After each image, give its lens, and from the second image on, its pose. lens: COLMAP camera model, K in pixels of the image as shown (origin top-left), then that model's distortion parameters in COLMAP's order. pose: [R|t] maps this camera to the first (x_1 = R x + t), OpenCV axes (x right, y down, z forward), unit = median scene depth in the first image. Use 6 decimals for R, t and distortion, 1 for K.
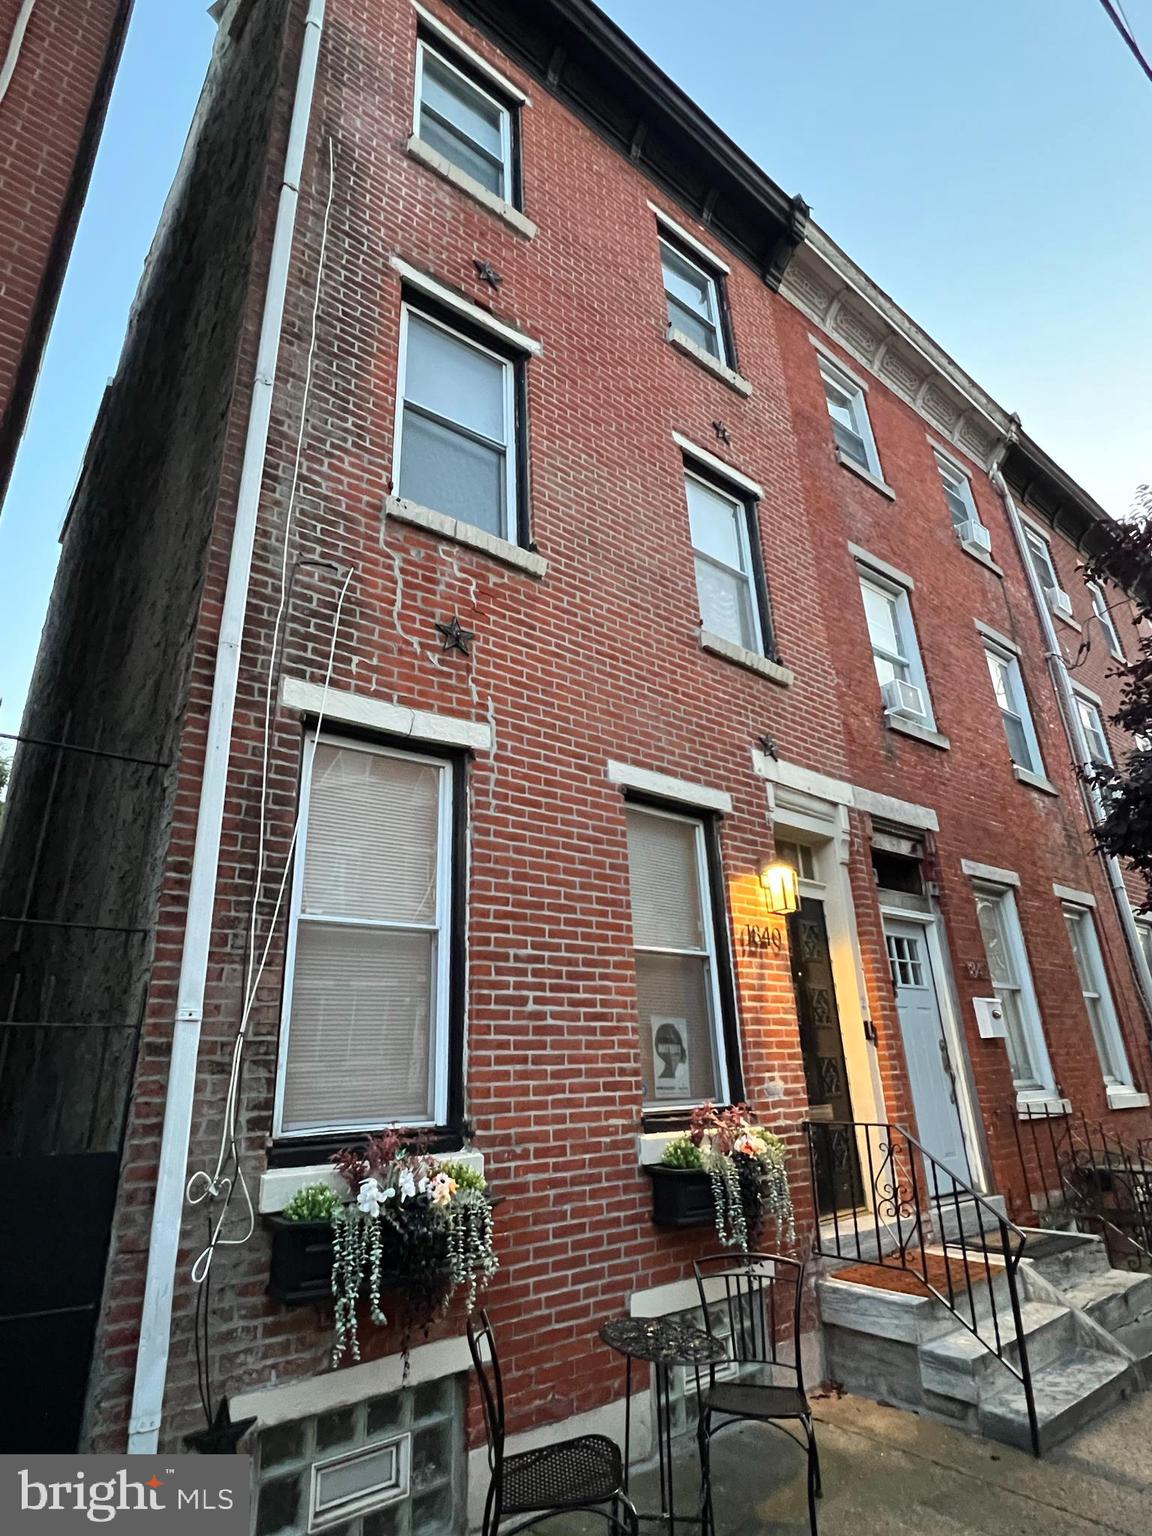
lens RADIAL K [[825.9, 0, 576.6], [0, 825.9, 760.8], [0, 0, 1]] dist [-0.005796, 0.002774]
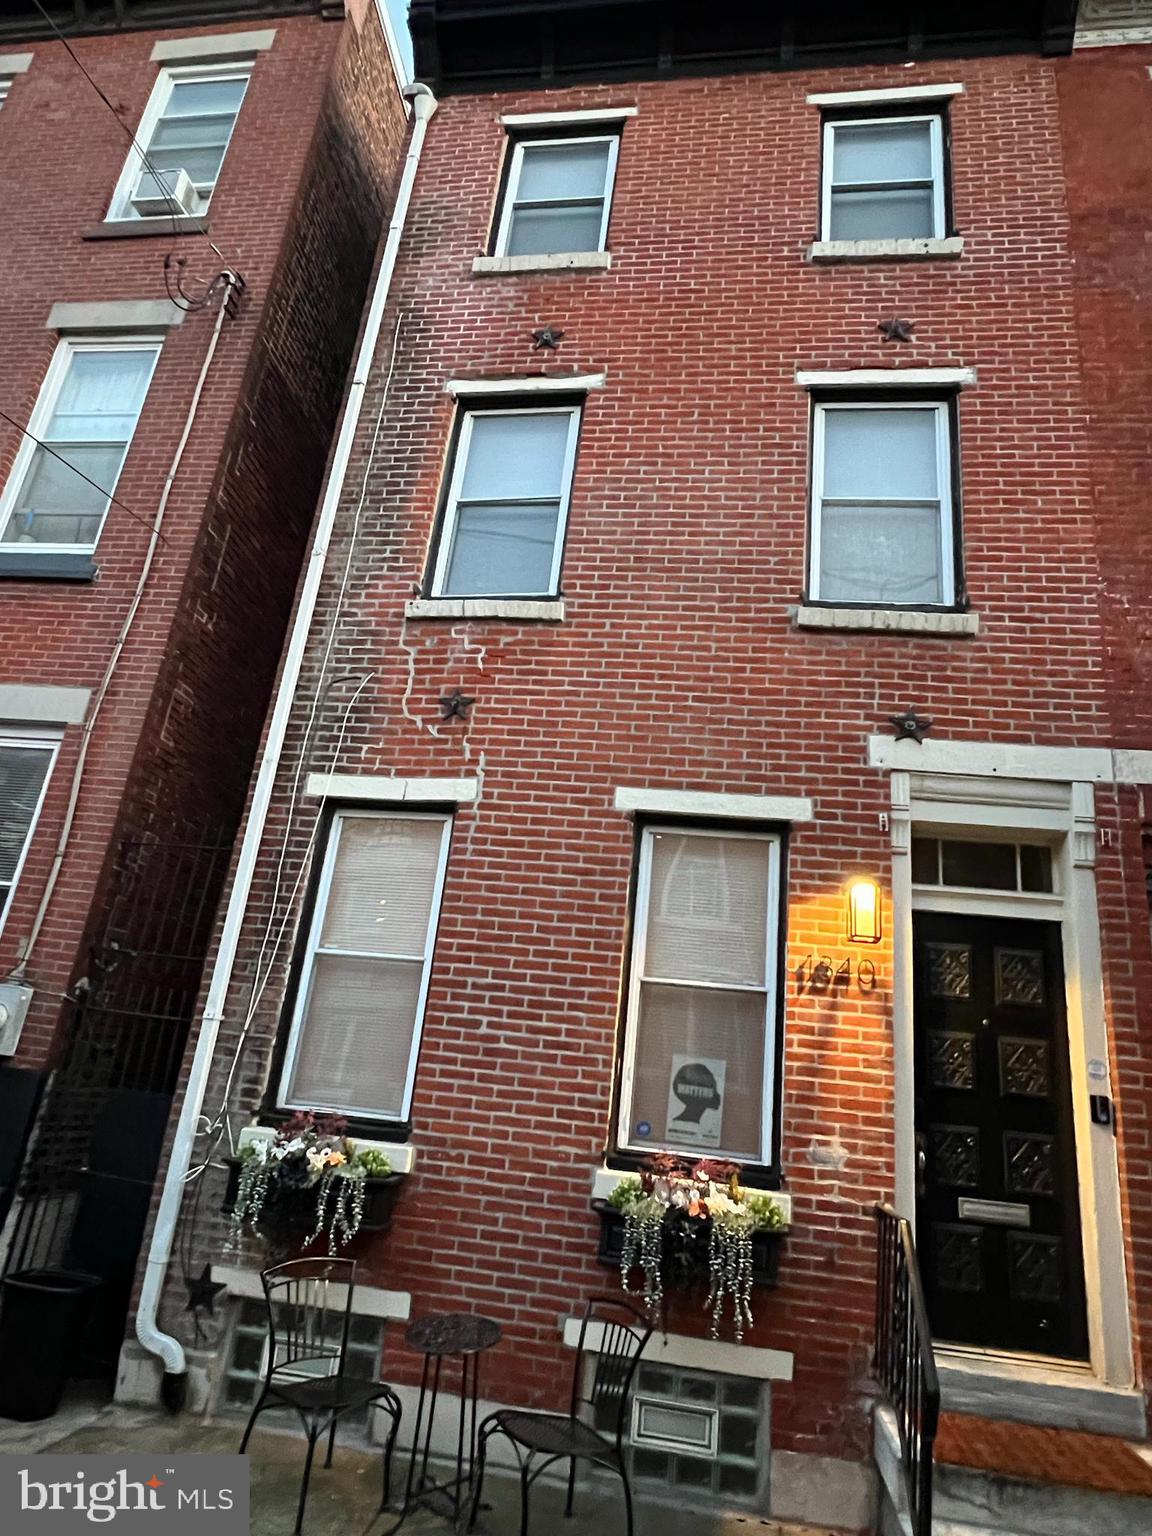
lens RADIAL K [[944.7, 0, 575.8], [0, 944.7, 769.0], [0, 0, 1]] dist [-0.004001, 0.000347]
pose [[0.664995, -0.150299, -0.731568, 0.936456], [0.145582, 0.986838, -0.070409, 0.055317], [0.732521, -0.059682, 0.678123, 0.234500]]
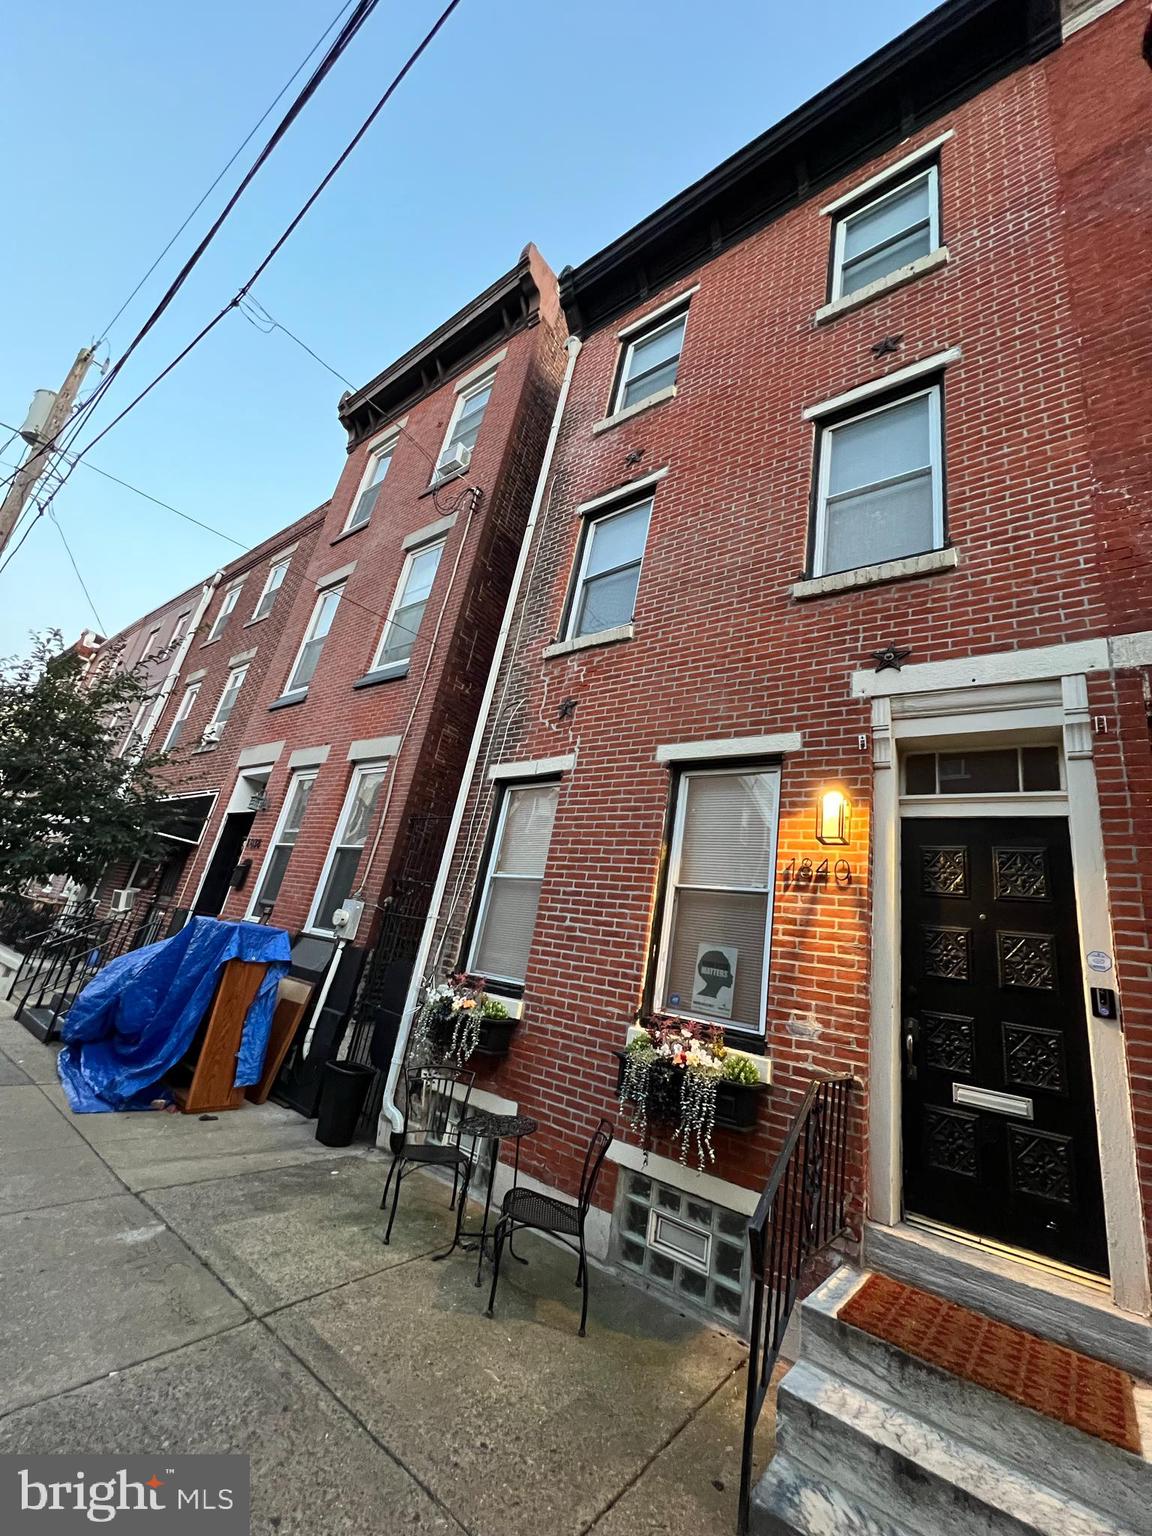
lens RADIAL K [[613.7, 0, 574.1], [0, 613.7, 767.6], [0, 0, 1]] dist [-0.003742, 0.000423]
pose [[0.222274, -0.248304, -0.942836, 1.047375], [0.178297, 0.961071, -0.211073, 0.243854], [0.958543, -0.121189, 0.257893, 0.693691]]
